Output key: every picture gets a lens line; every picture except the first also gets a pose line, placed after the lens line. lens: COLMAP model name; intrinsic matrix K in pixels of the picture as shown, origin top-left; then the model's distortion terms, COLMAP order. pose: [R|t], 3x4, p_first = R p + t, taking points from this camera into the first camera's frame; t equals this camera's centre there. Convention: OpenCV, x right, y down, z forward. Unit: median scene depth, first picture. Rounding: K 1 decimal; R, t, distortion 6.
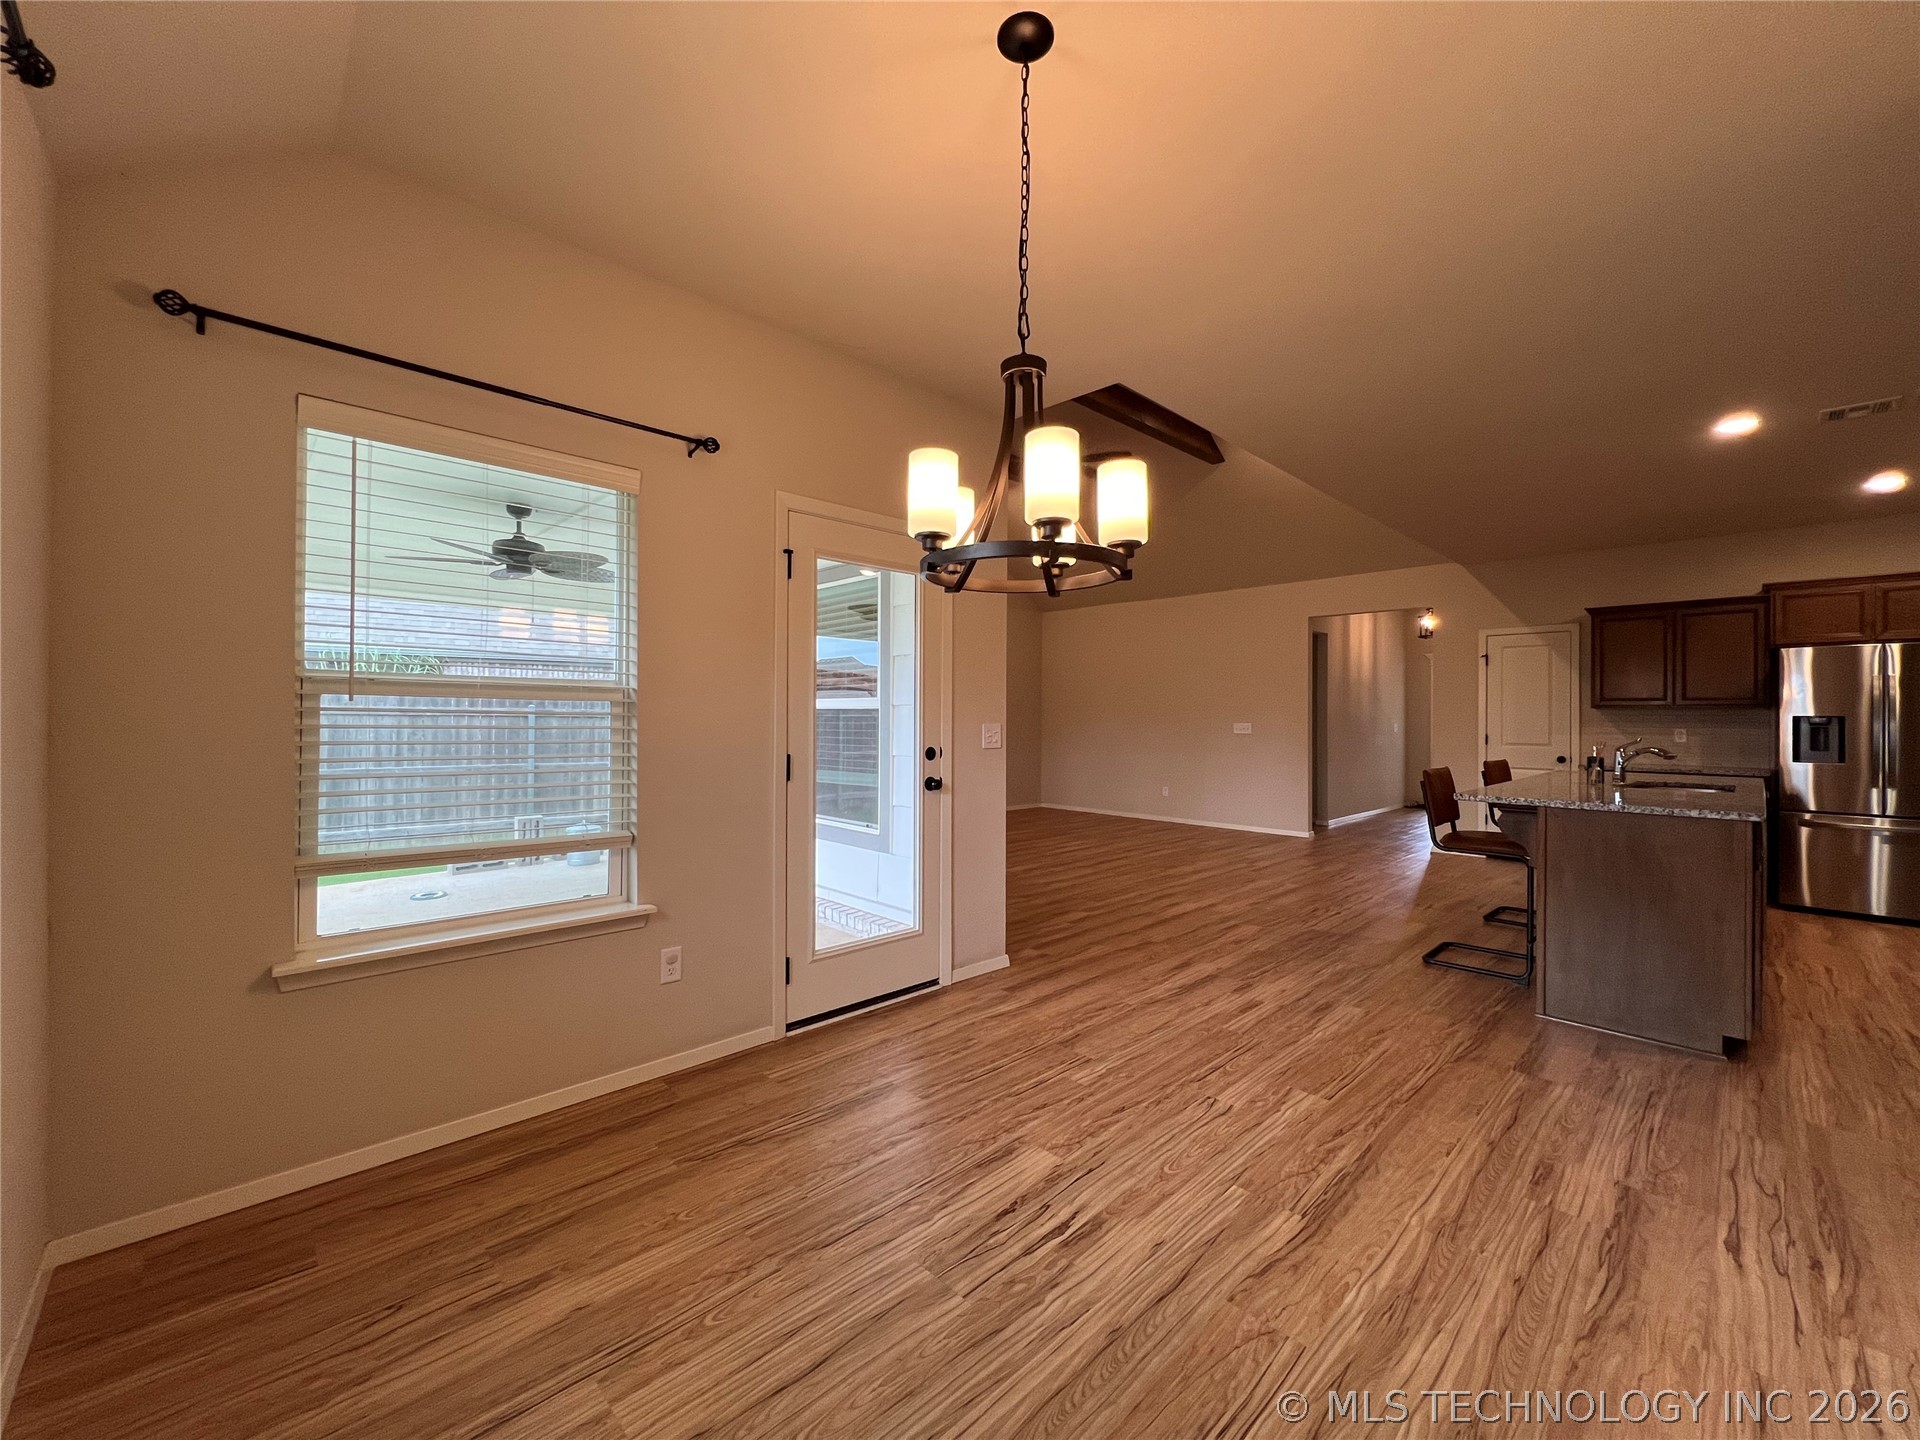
lens RADIAL K [[774.8, 0, 961.6], [0, 774.8, 711.4], [0, 0, 1]] dist [0.002462, 0.000307]
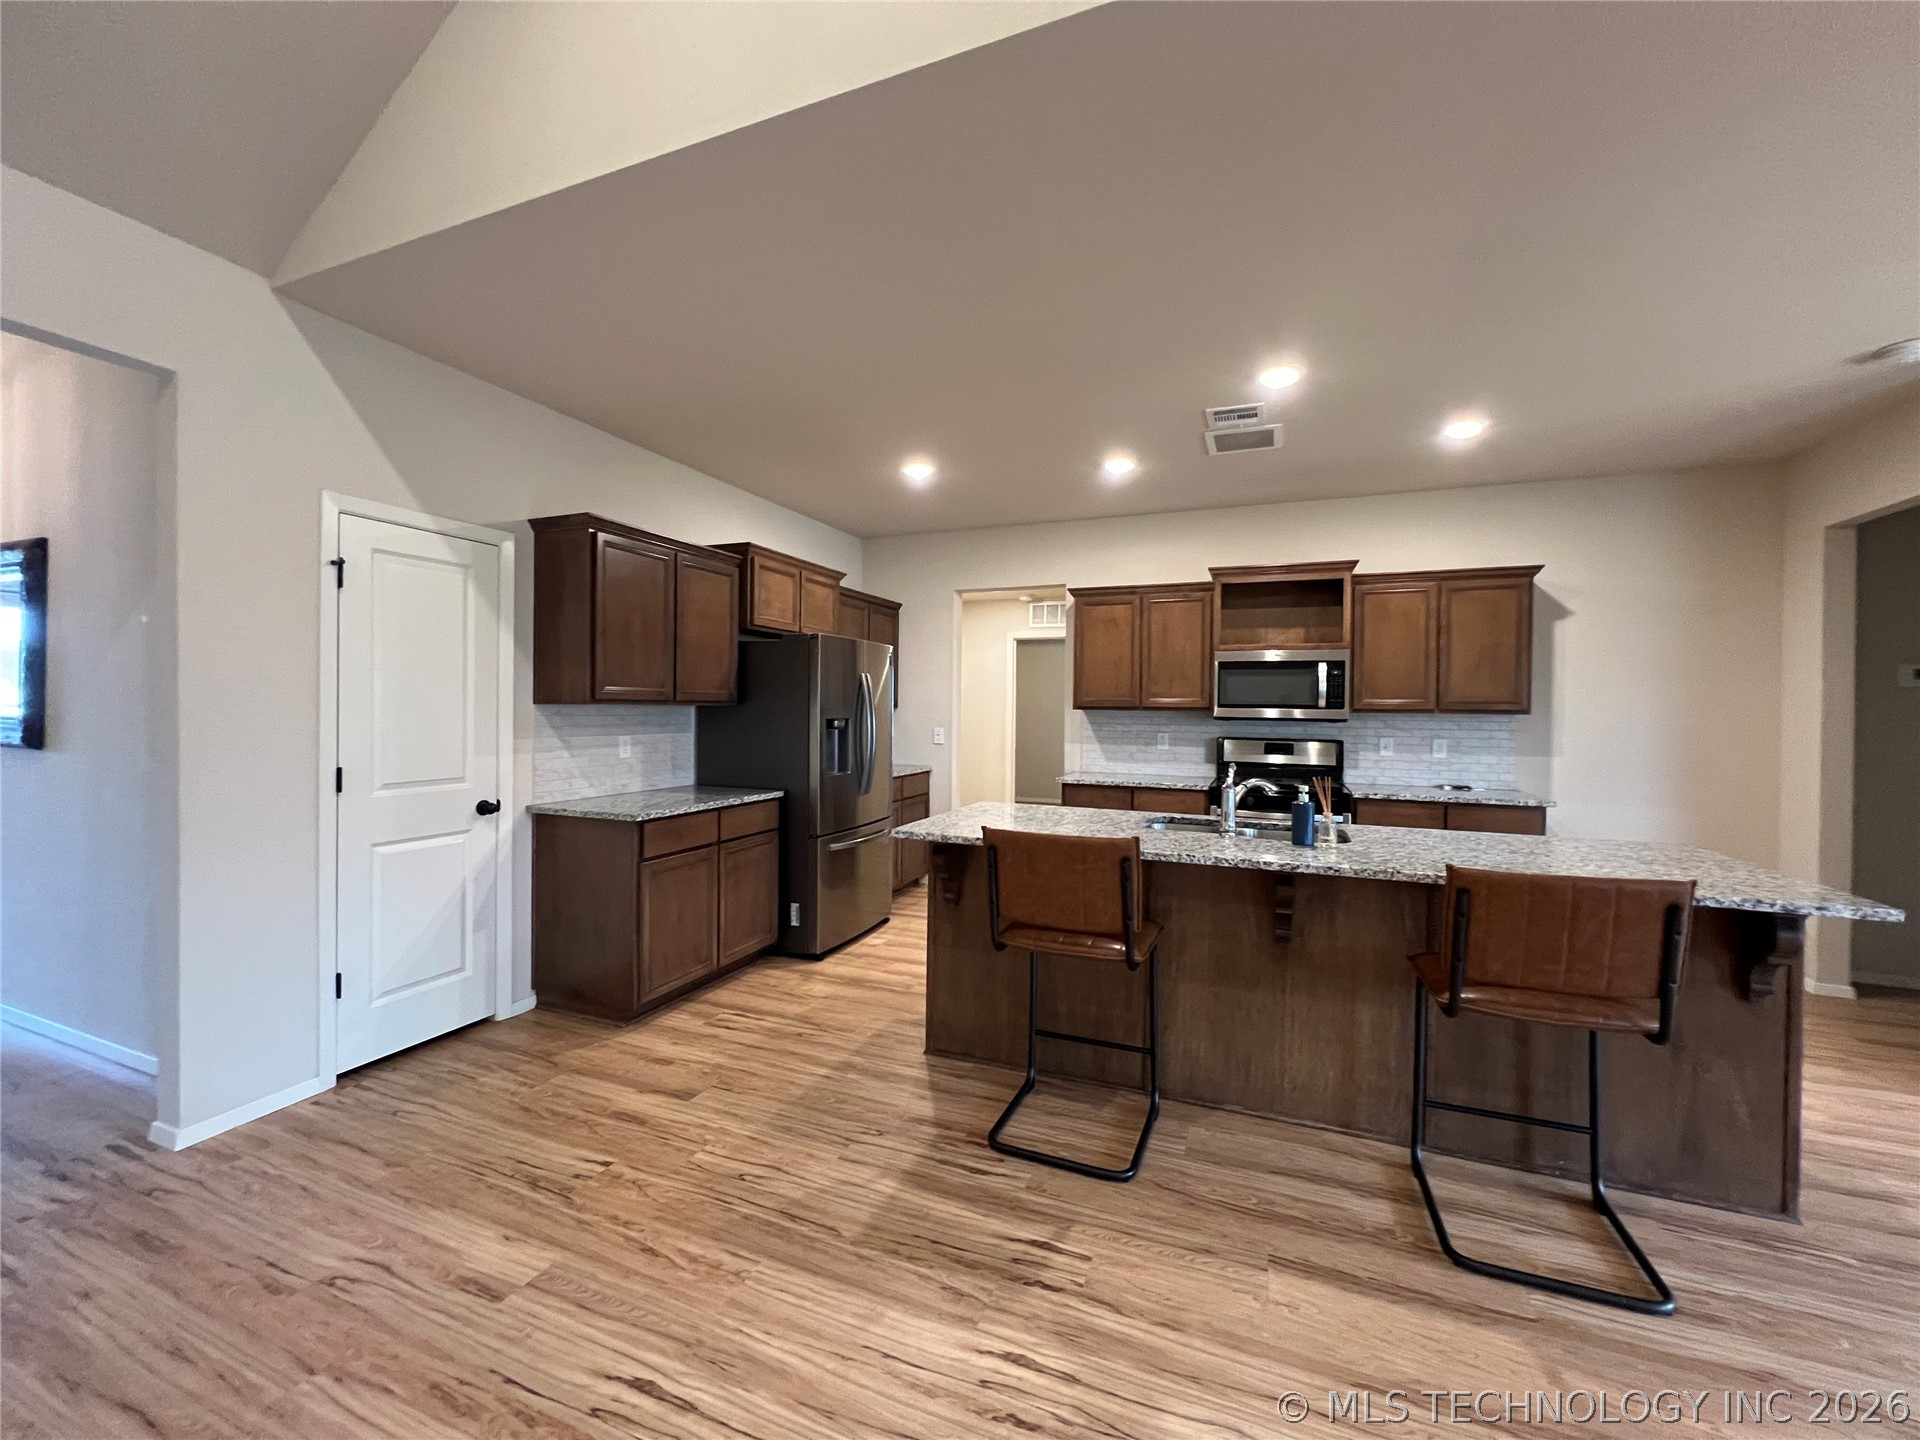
lens RADIAL K [[771.2, 0, 954.3], [0, 771.2, 714.1], [0, 0, 1]] dist [-0.003410, 0.000761]
pose [[-0.398162, -0.021695, 0.917059, 0.276666], [-0.023534, 0.999633, 0.013431, -0.012446], [-0.917013, -0.016234, -0.398526, 1.182767]]
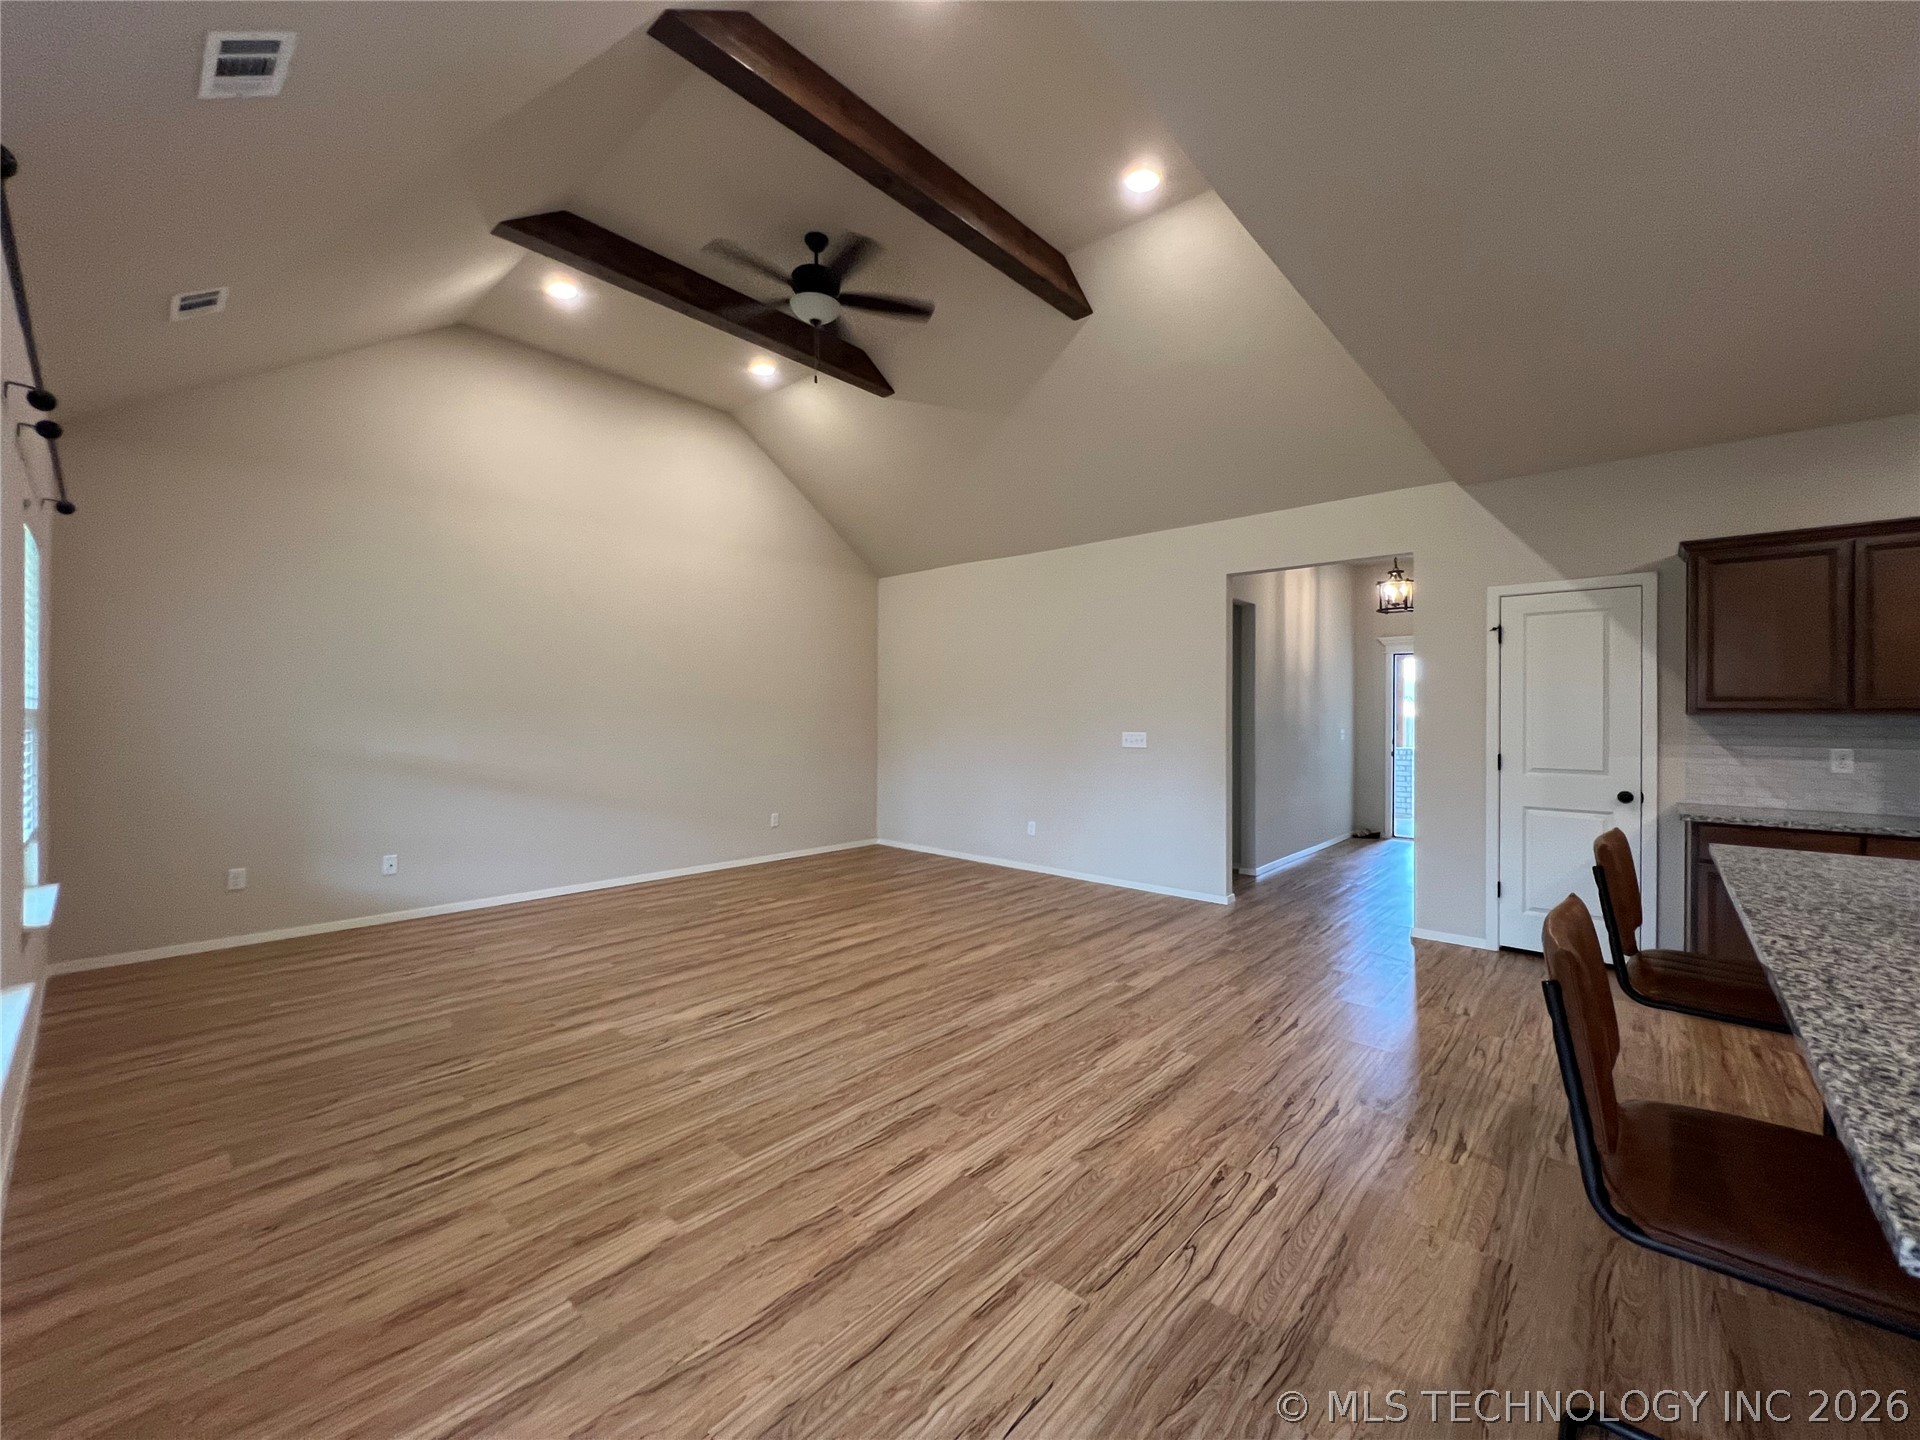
lens RADIAL K [[771.2, 0, 954.3], [0, 771.2, 714.1], [0, 0, 1]] dist [-0.003410, 0.000761]
pose [[0.997872, -0.002638, 0.065151, 0.267954], [0.002134, 0.999967, 0.007800, -0.011211], [-0.065169, -0.007645, 0.997845, 0.554734]]
